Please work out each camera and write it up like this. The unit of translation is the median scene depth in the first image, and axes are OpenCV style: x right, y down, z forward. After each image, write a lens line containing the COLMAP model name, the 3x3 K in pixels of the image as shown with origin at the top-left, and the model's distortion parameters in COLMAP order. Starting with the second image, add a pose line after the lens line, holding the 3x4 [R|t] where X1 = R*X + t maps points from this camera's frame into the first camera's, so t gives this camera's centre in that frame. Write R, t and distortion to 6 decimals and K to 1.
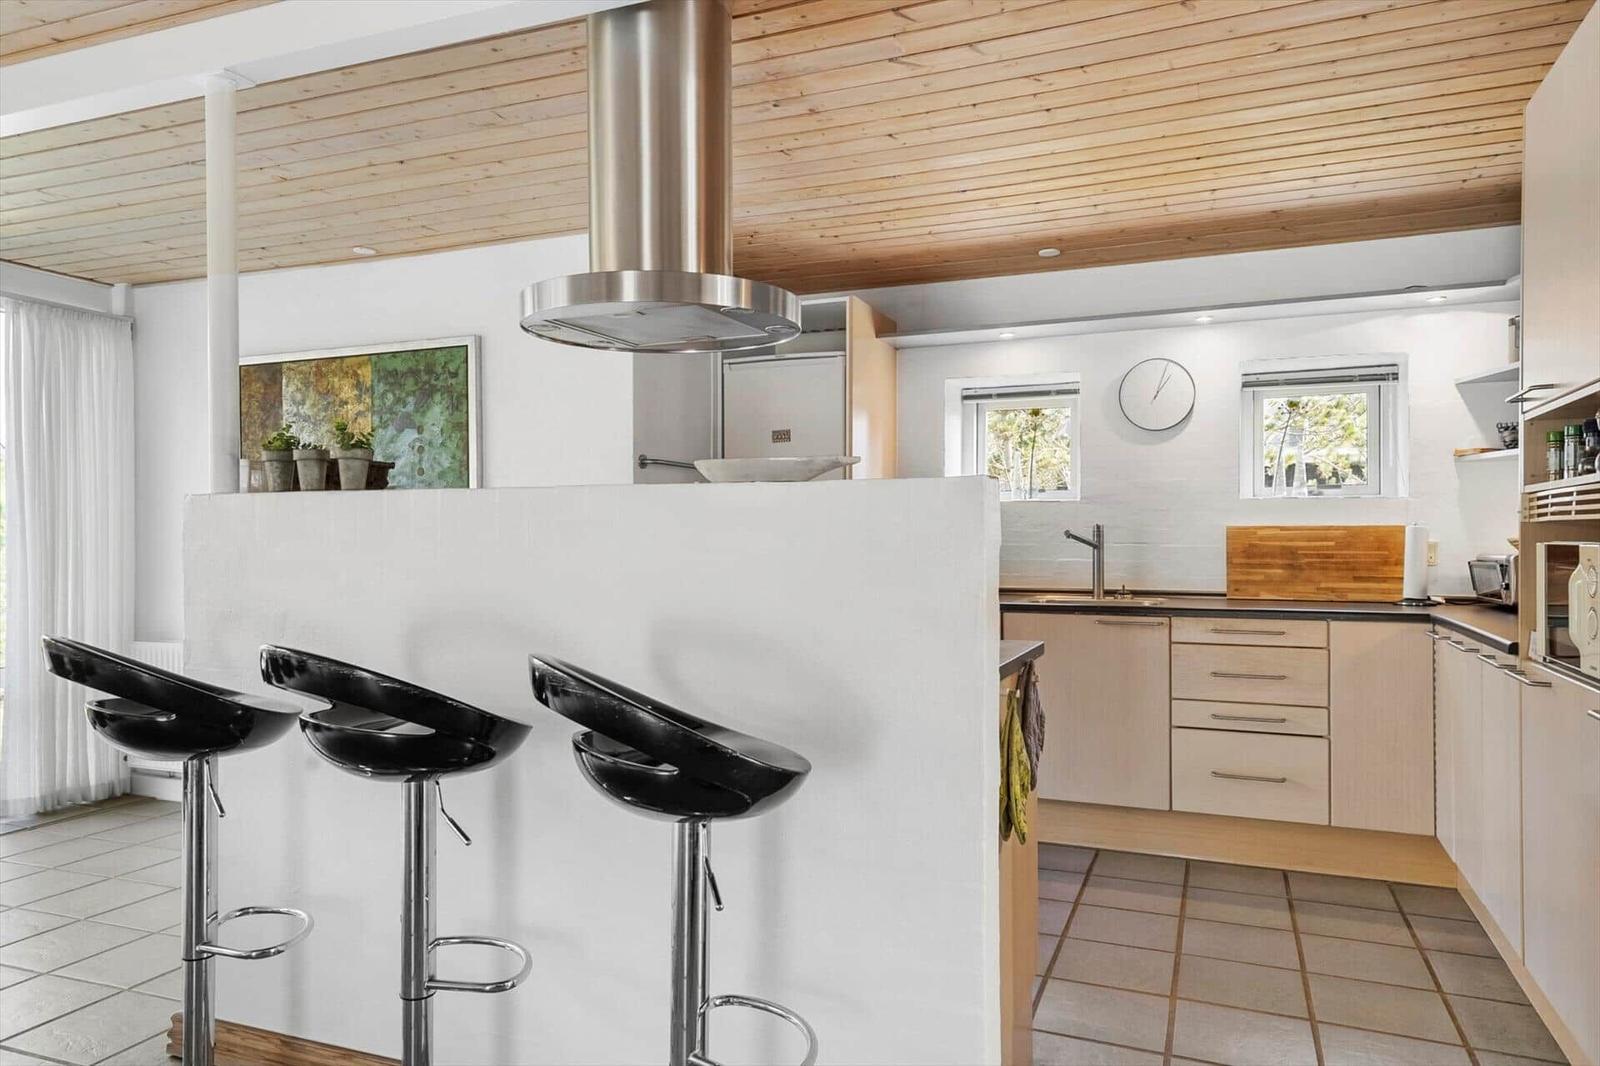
lens RADIAL K [[1069.3, 0, 801.2], [0, 1069.3, 541.6], [0, 0, 1]] dist [0.011705, -0.001683]
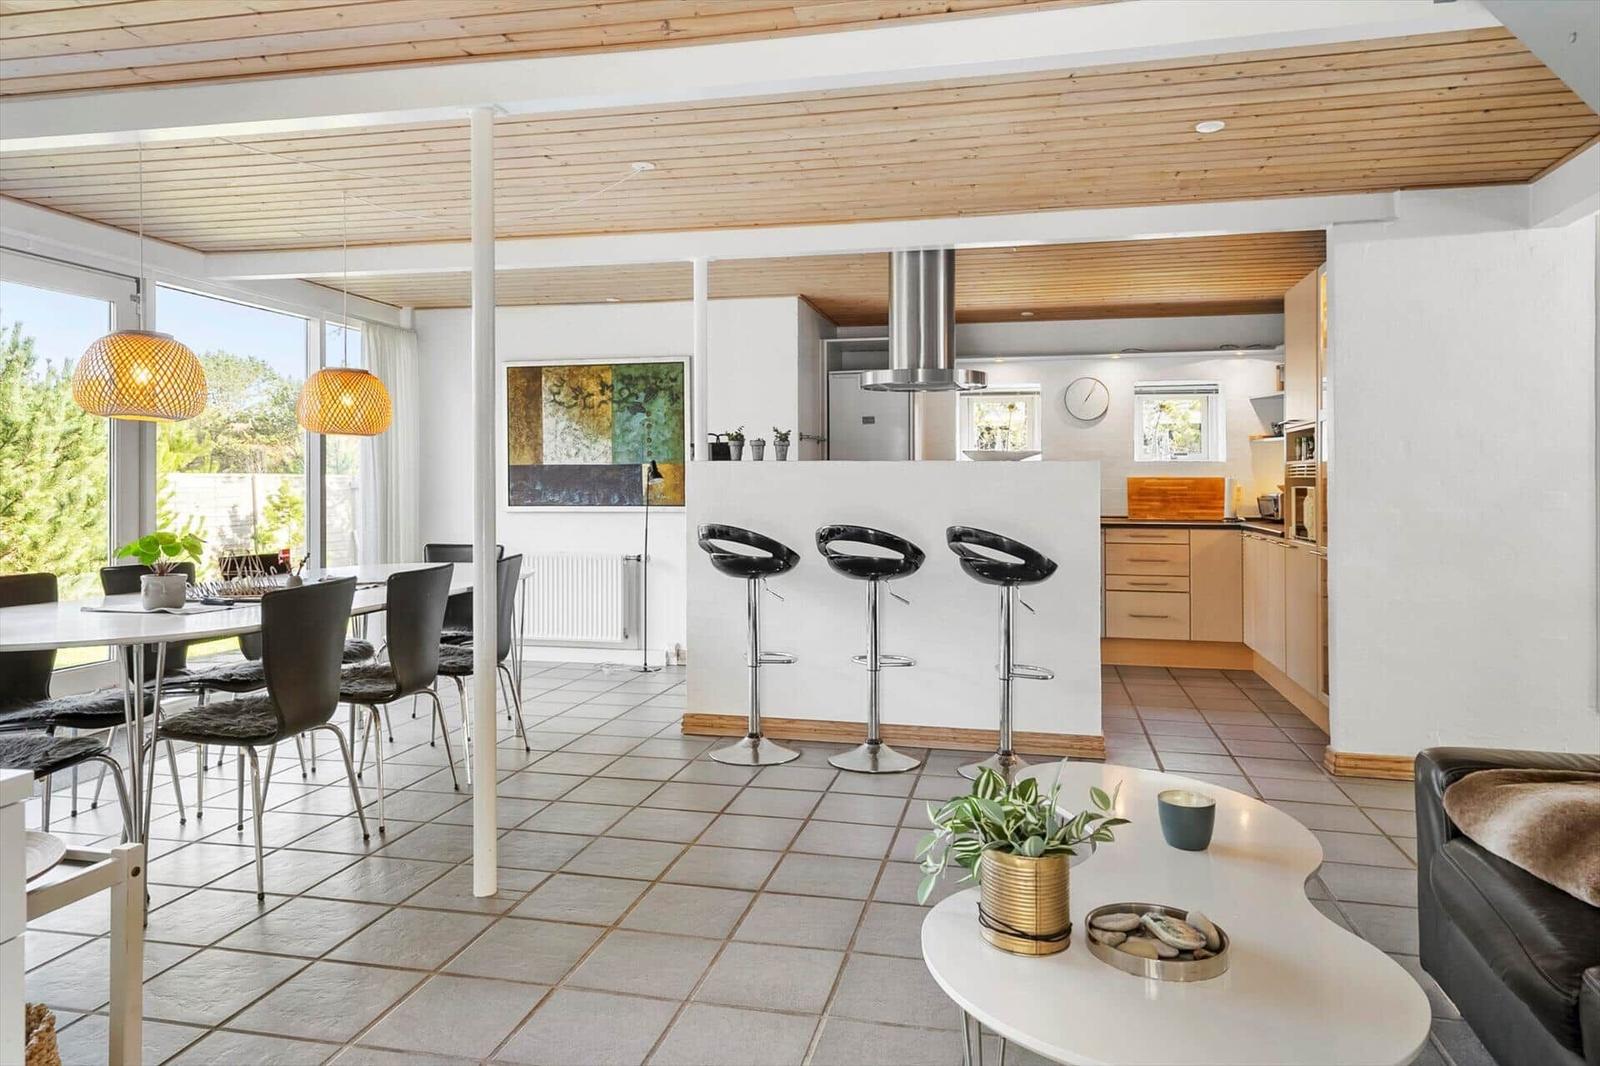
lens RADIAL K [[1069.3, 0, 783.5], [0, 1069.3, 470.8], [0, 0, 1]] dist [0.011705, -0.001683]
pose [[0.987497, 0.006468, 0.157505, -0.415720], [-0.004179, 0.999881, -0.014858, 0.002938], [-0.157582, 0.014014, 0.987406, -0.605809]]
